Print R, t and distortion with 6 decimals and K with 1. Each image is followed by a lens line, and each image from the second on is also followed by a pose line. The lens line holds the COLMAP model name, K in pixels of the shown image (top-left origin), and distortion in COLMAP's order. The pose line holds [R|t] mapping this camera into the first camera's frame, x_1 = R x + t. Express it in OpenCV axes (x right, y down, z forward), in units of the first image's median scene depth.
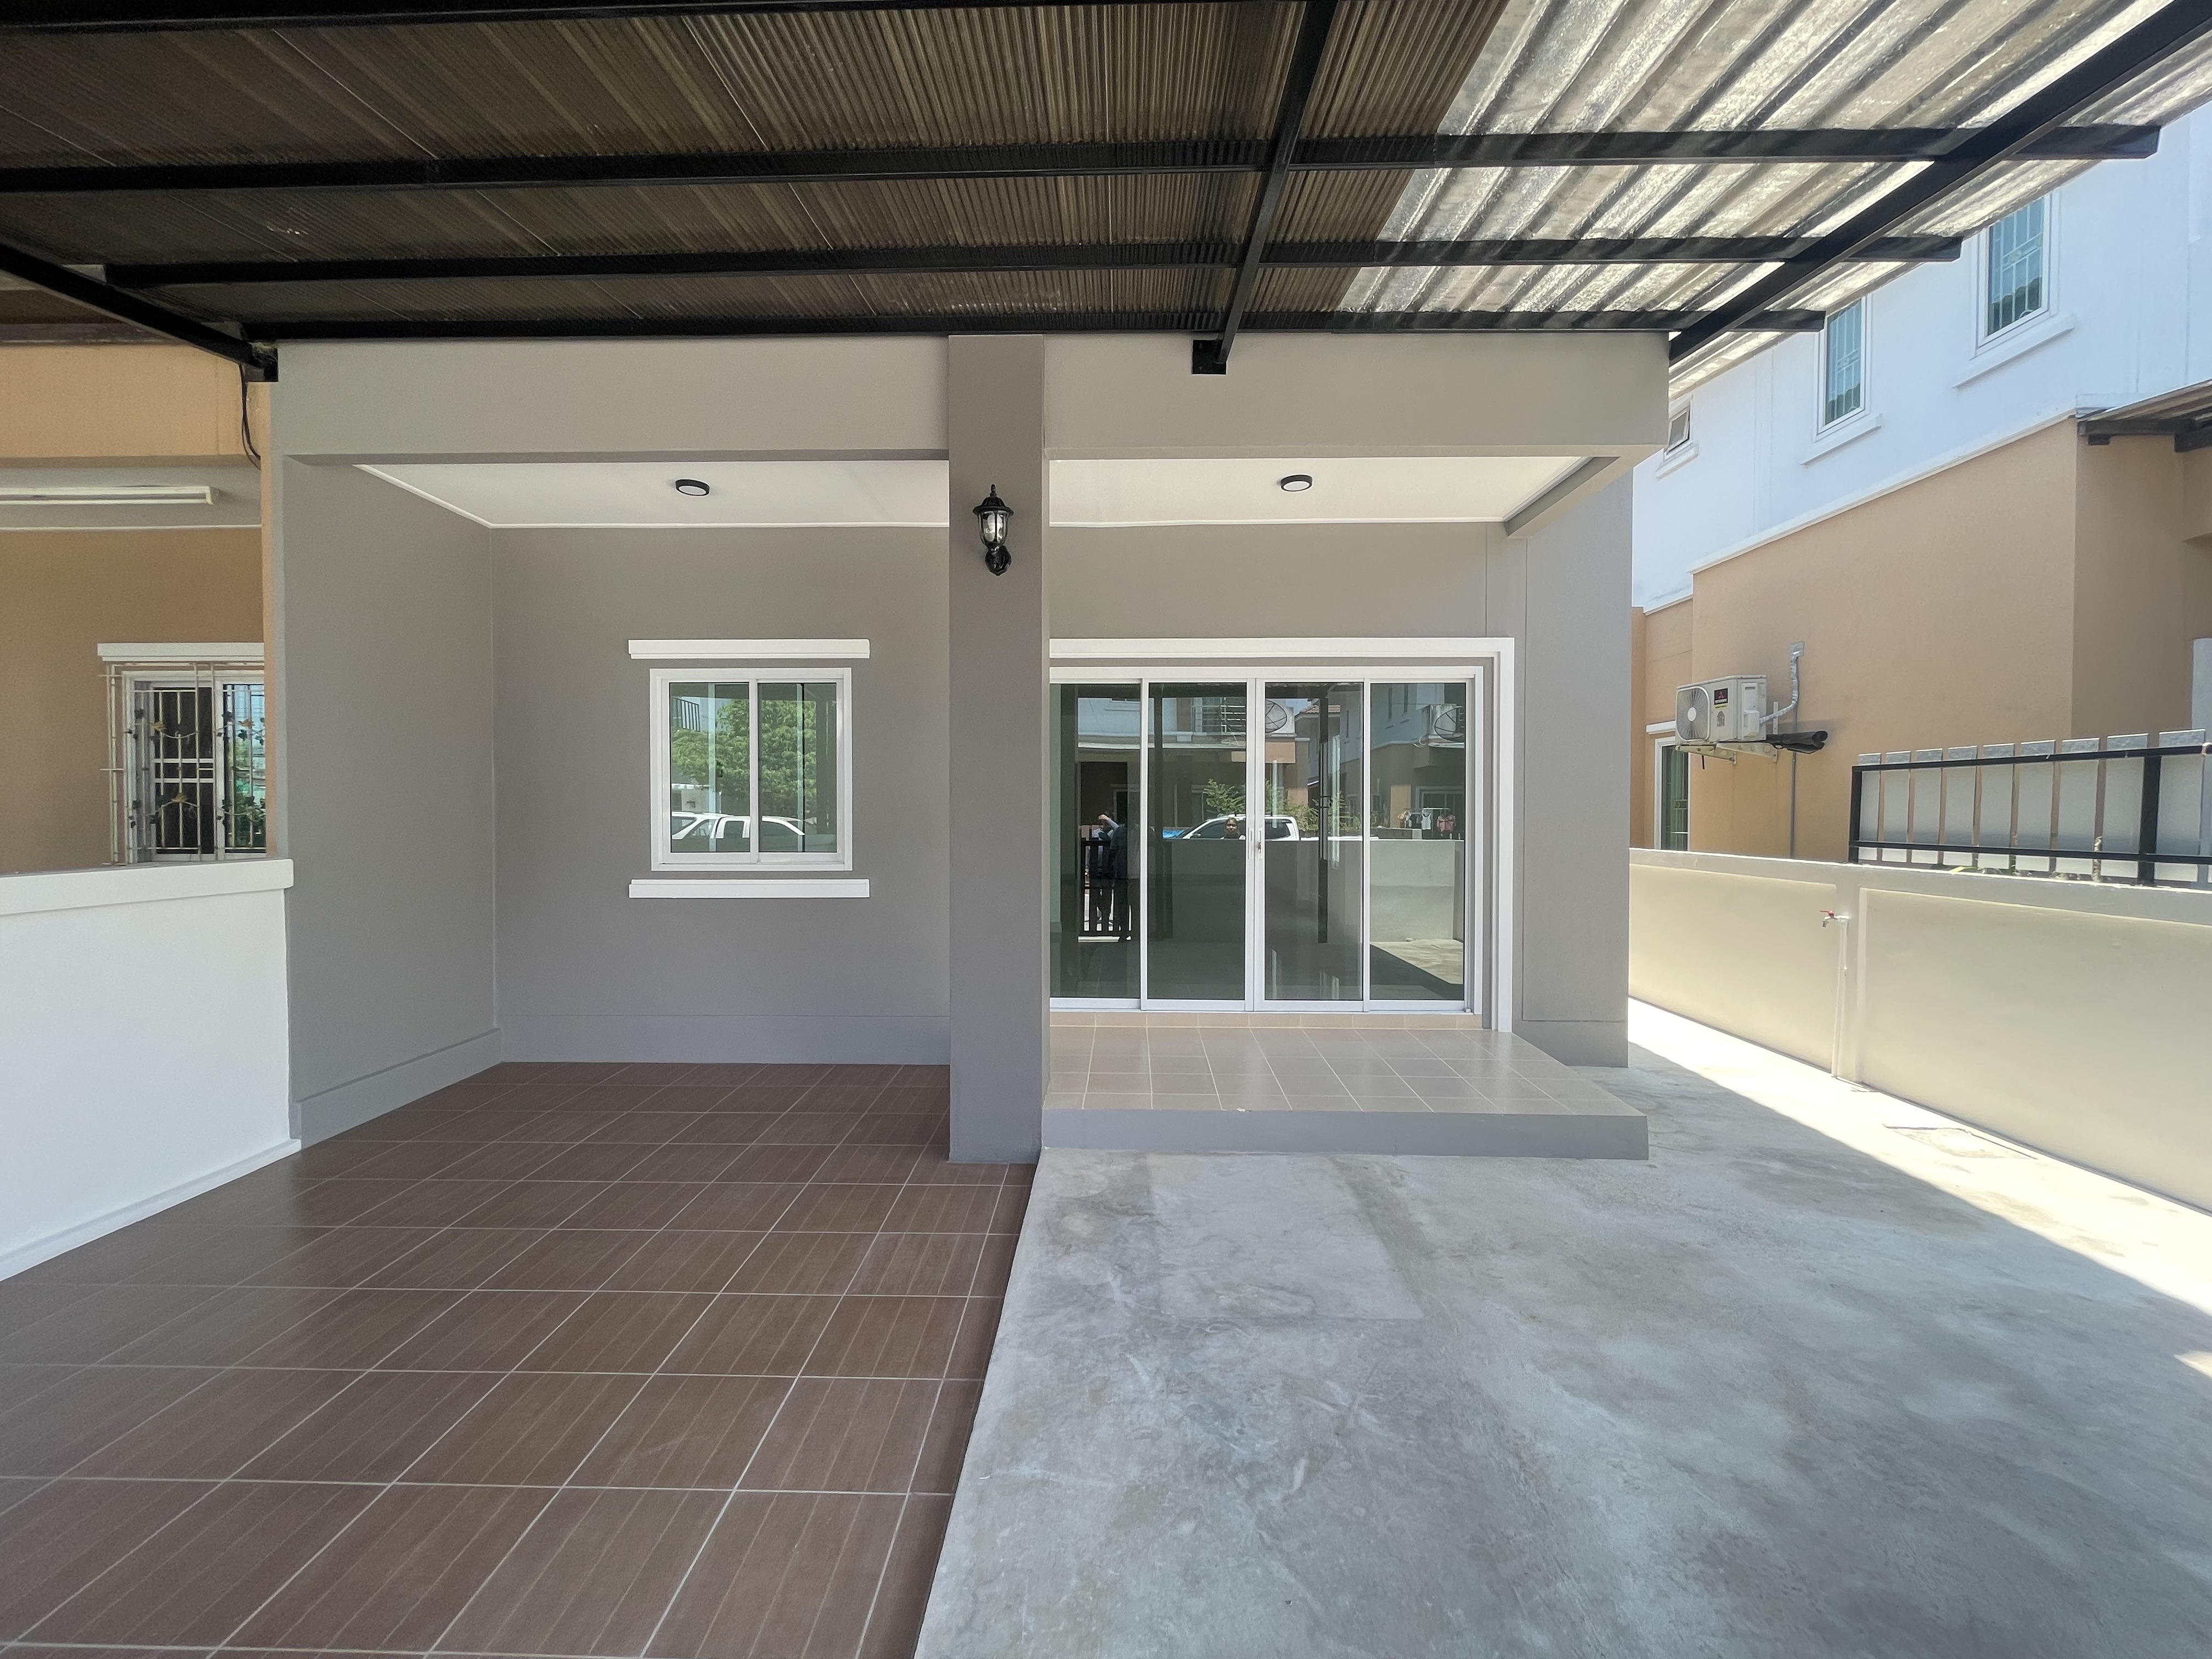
lens RADIAL K [[891.9, 0, 1106.8], [0, 891.9, 827.2], [0, 0, 1]] dist [-0.001422, -0.000033]
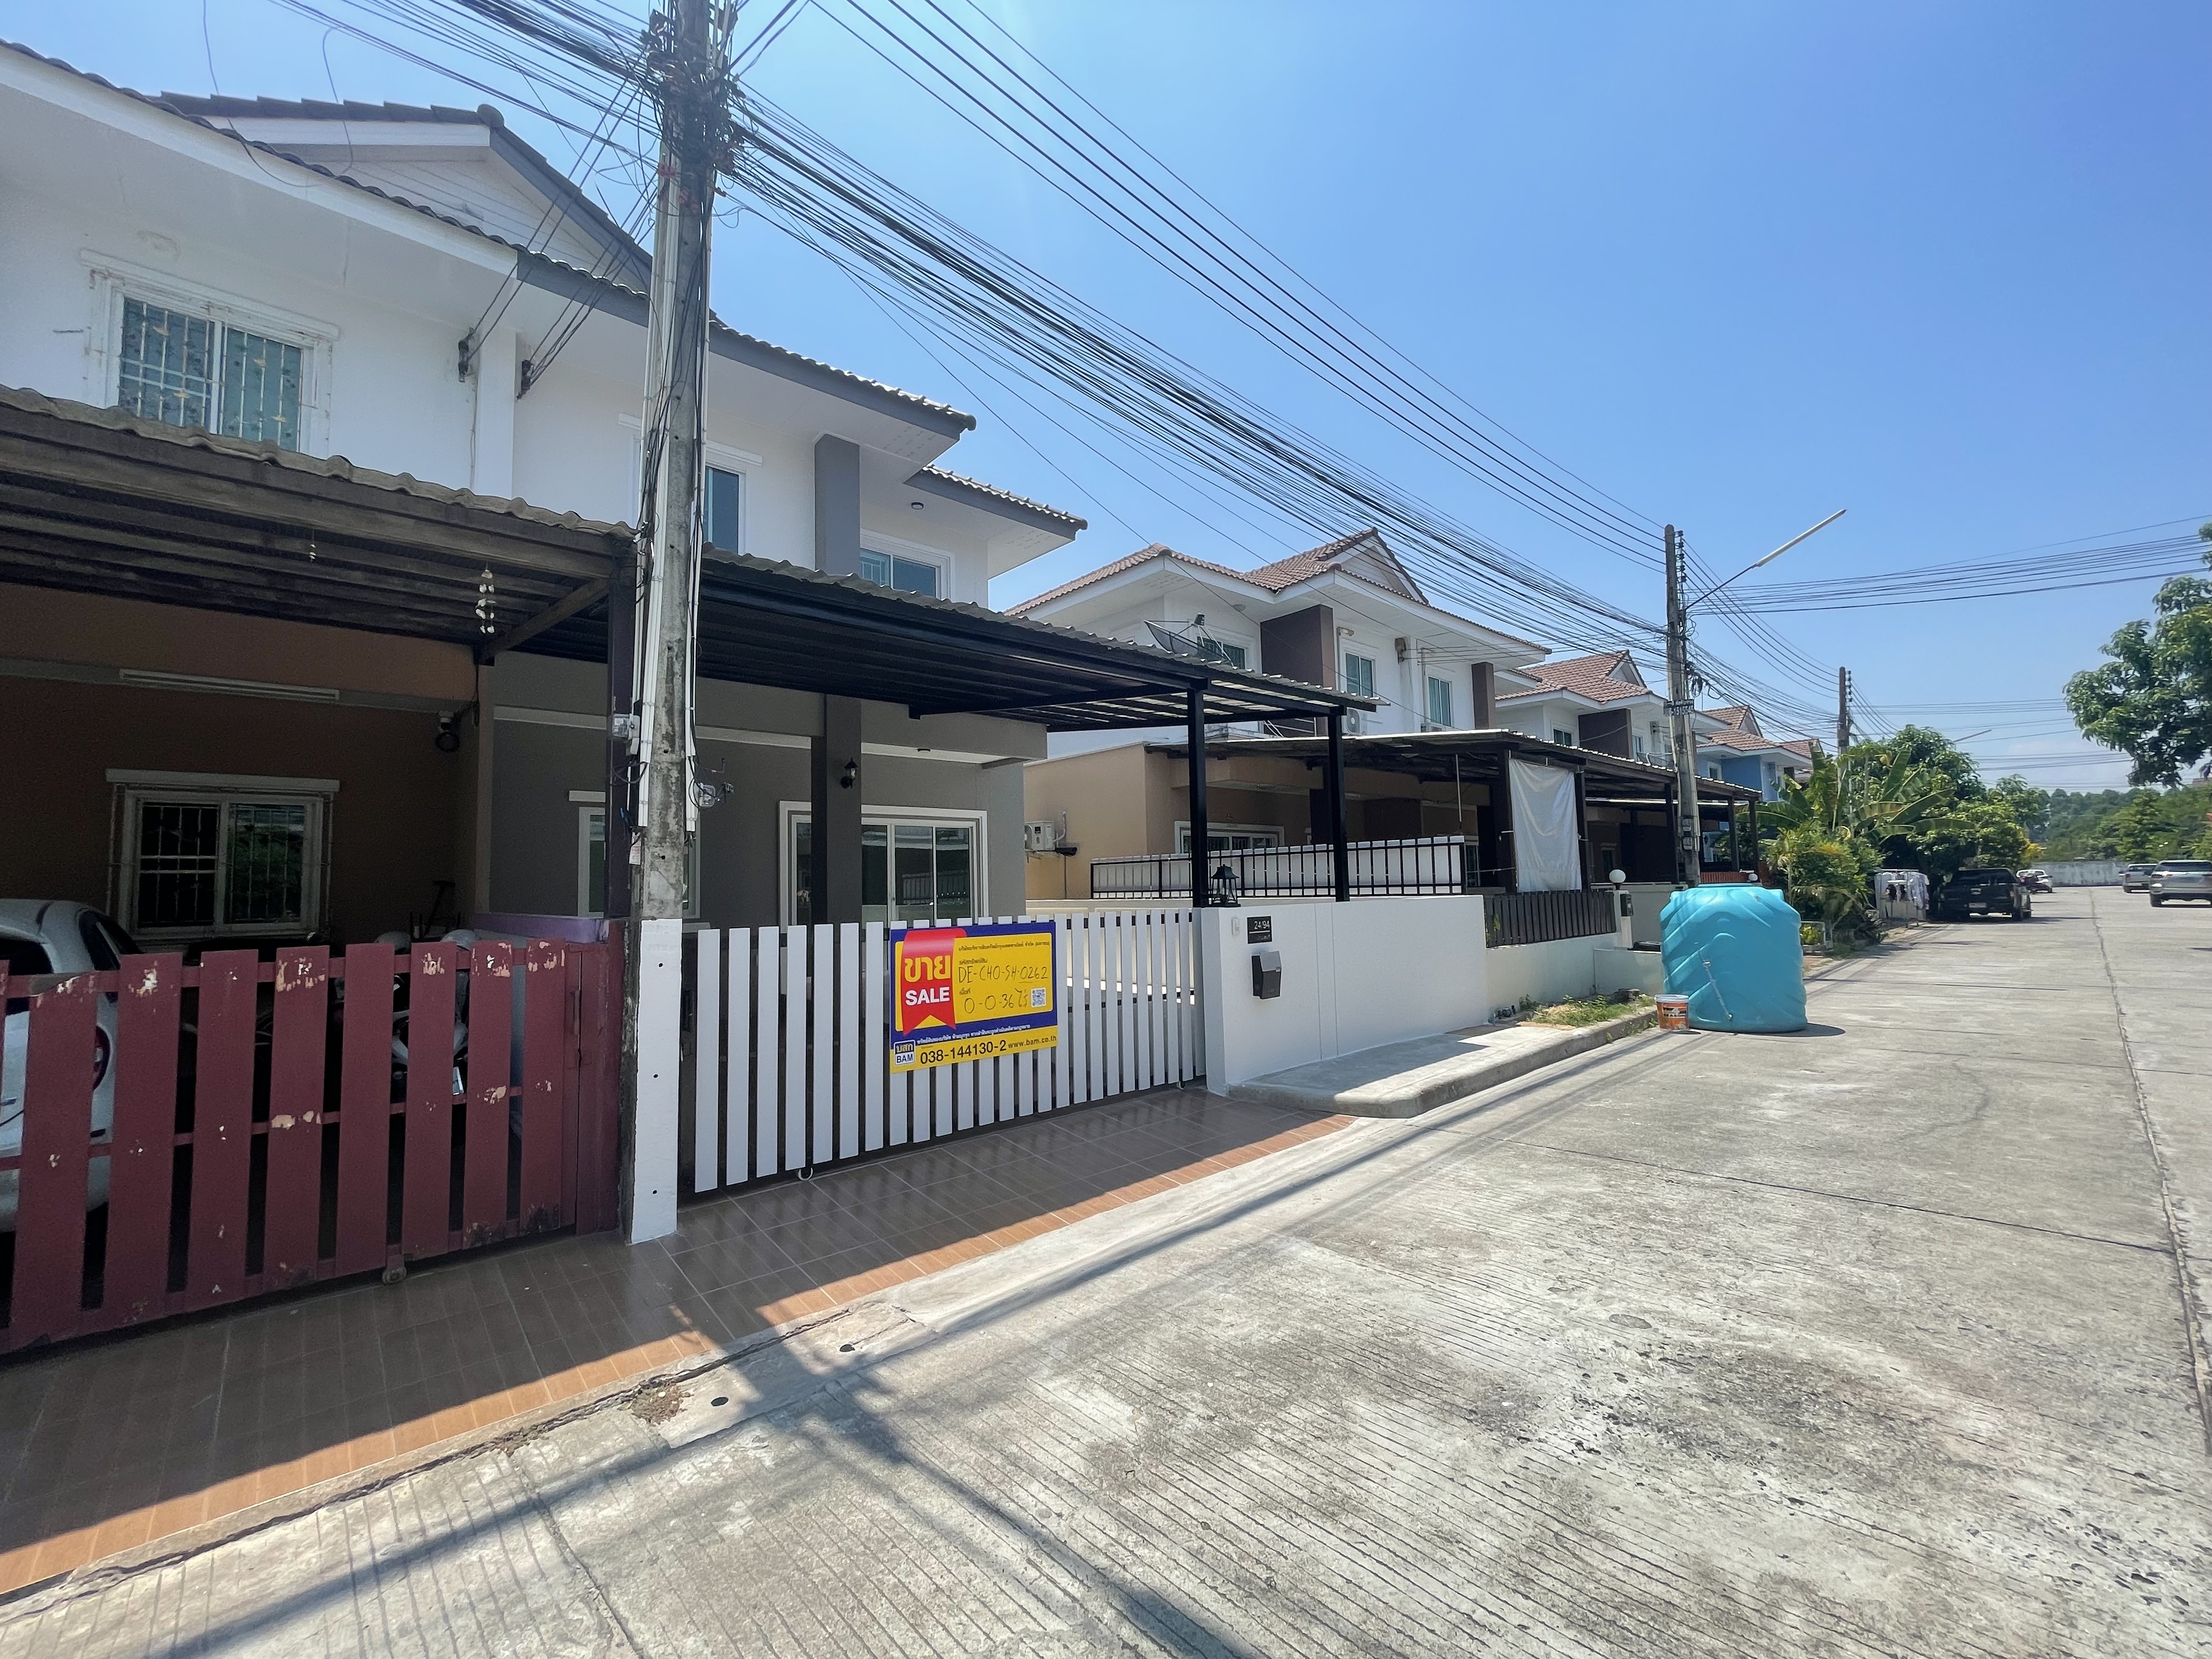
lens RADIAL K [[891.9, 0, 1106.8], [0, 891.9, 827.2], [0, 0, 1]] dist [-0.001422, -0.000033]
pose [[0.727249, 0.030058, 0.685716, -1.375442], [0.036011, 0.995994, -0.081851, 0.062841], [-0.685429, 0.084219, 0.723253, -1.395643]]
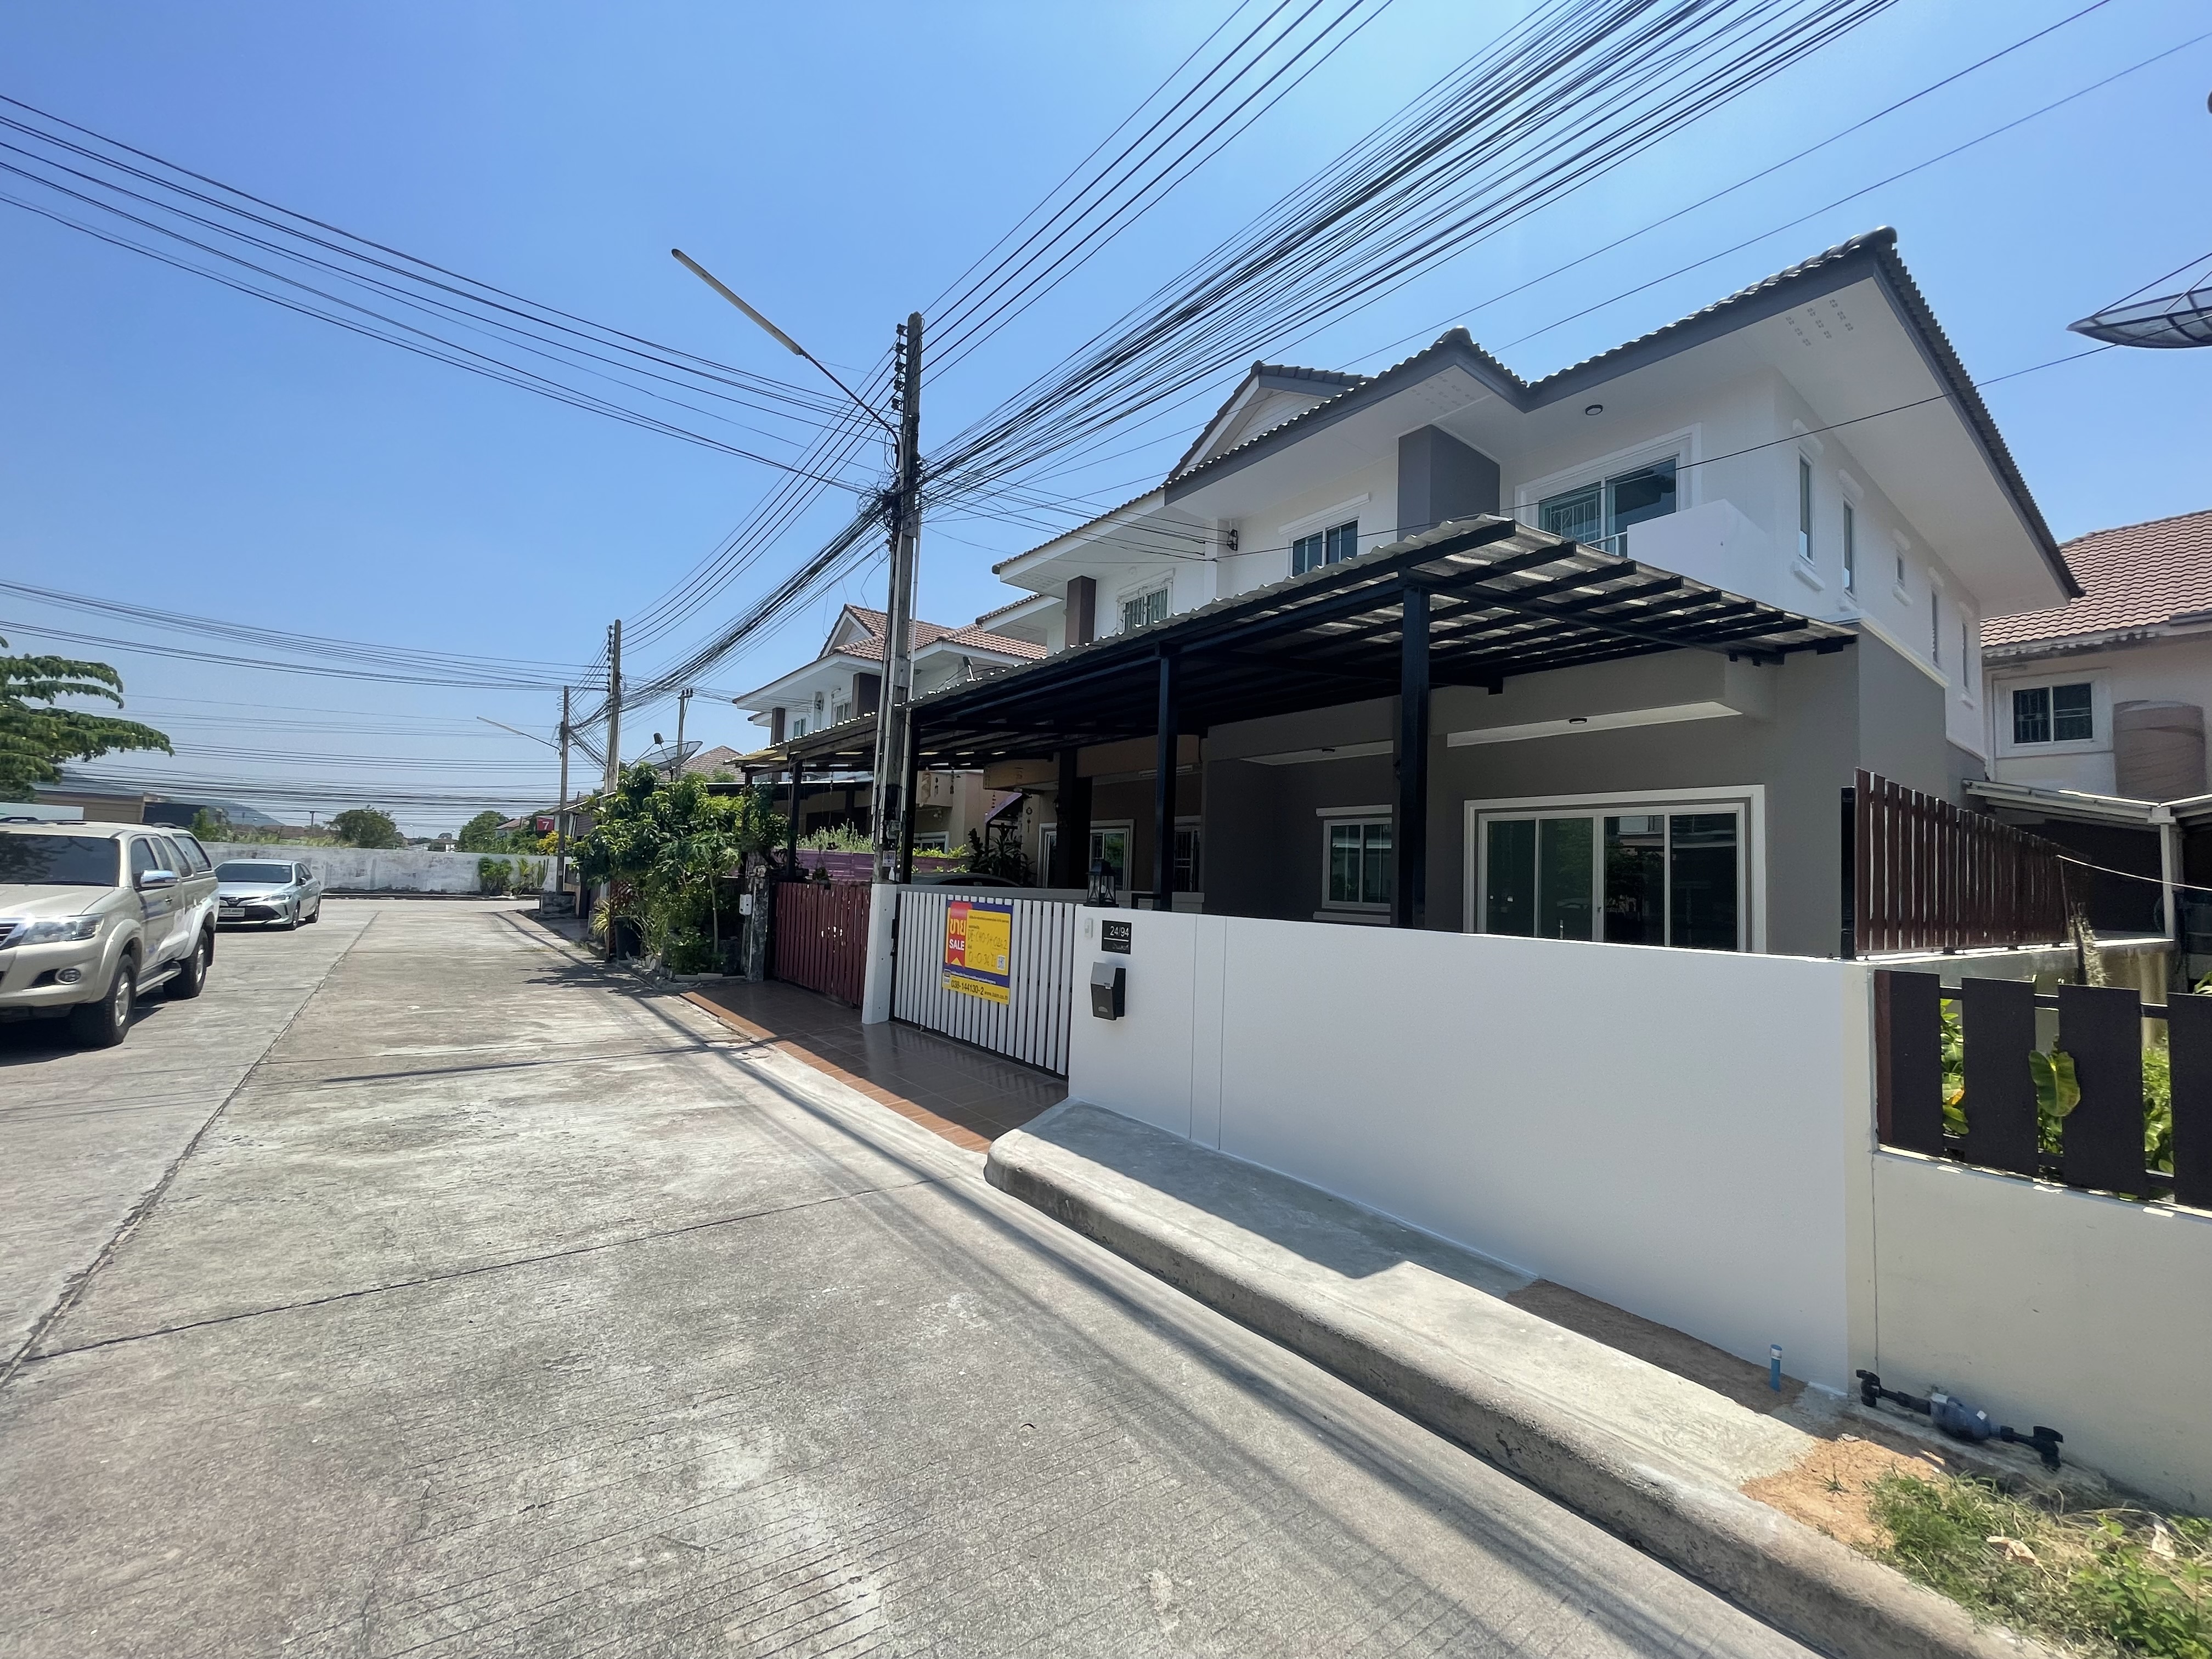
lens RADIAL K [[891.9, 0, 1106.8], [0, 891.9, 827.2], [0, 0, 1]] dist [-0.001422, -0.000033]
pose [[0.622851, -0.025943, -0.781910, 1.352889], [-0.052500, 0.995811, -0.074860, 0.061168], [0.780577, 0.087677, 0.618880, -1.245402]]
